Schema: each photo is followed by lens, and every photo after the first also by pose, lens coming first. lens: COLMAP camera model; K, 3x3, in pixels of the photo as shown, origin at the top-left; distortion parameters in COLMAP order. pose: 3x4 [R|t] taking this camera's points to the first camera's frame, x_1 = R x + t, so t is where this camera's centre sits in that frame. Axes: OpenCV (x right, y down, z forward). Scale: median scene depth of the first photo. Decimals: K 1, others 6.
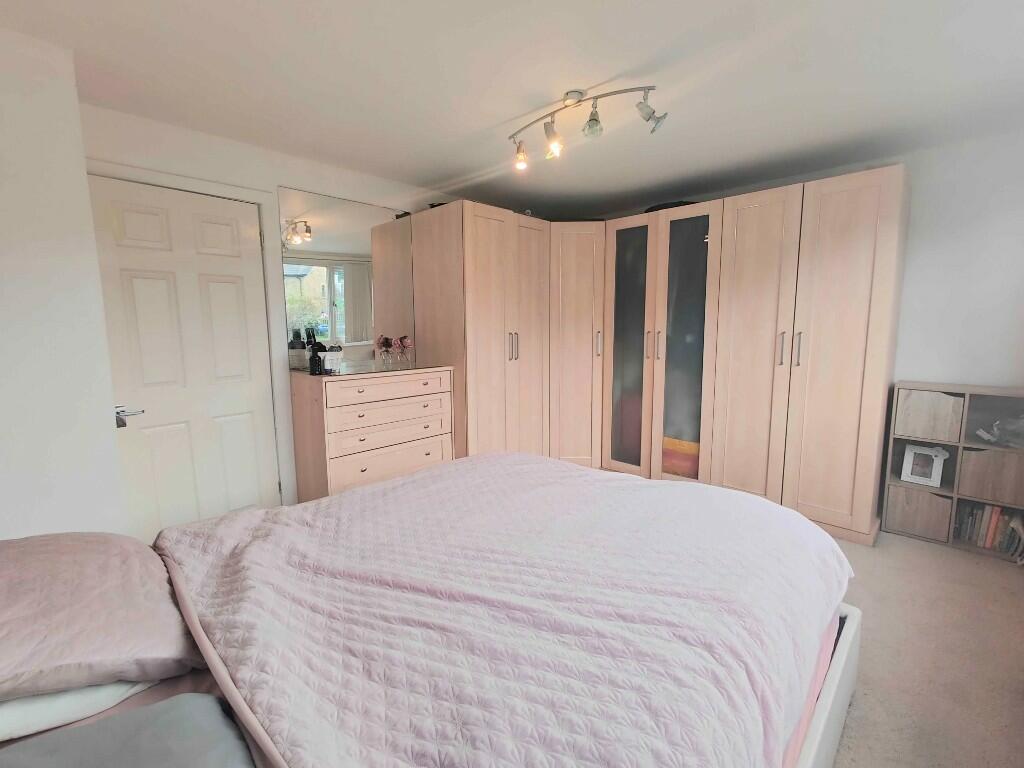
lens RADIAL K [[448.9, 0, 509.8], [0, 448.9, 379.5], [0, 0, 1]] dist [0.004370, 0.000637]
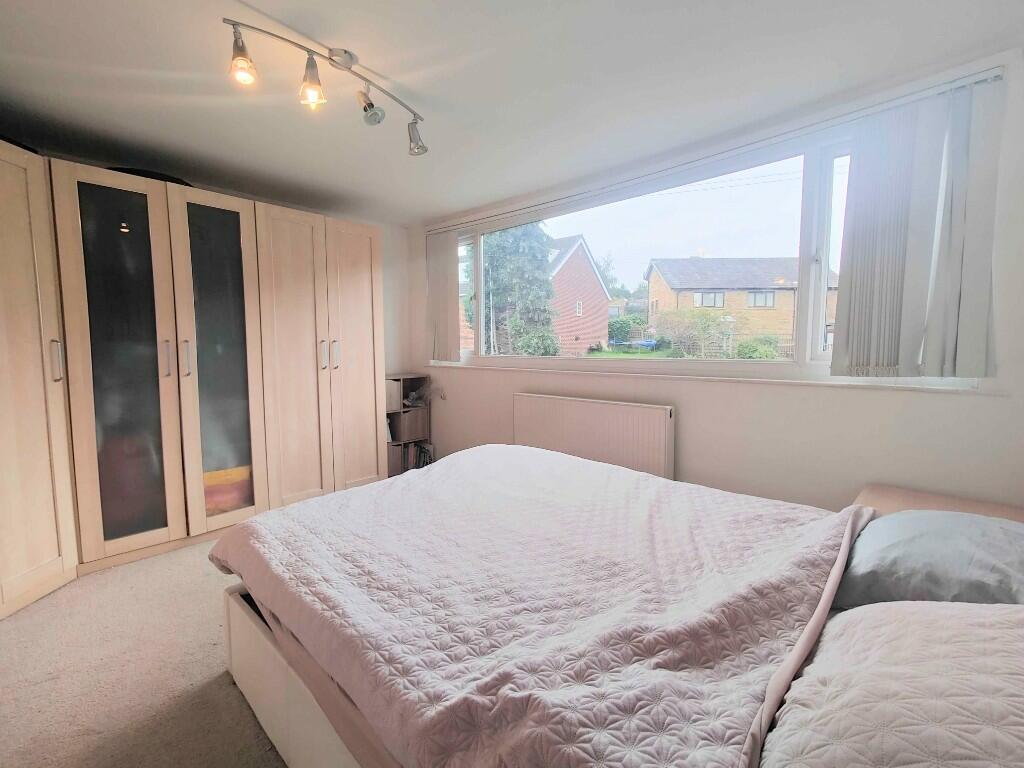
lens RADIAL K [[448.9, 0, 509.7], [0, 448.9, 382.5], [0, 0, 1]] dist [0.004370, 0.000637]
pose [[-0.020484, -0.076531, 0.996857, -0.491168], [0.127591, 0.988713, 0.078527, -0.026014], [-0.991615, 0.128798, -0.010489, 0.492281]]
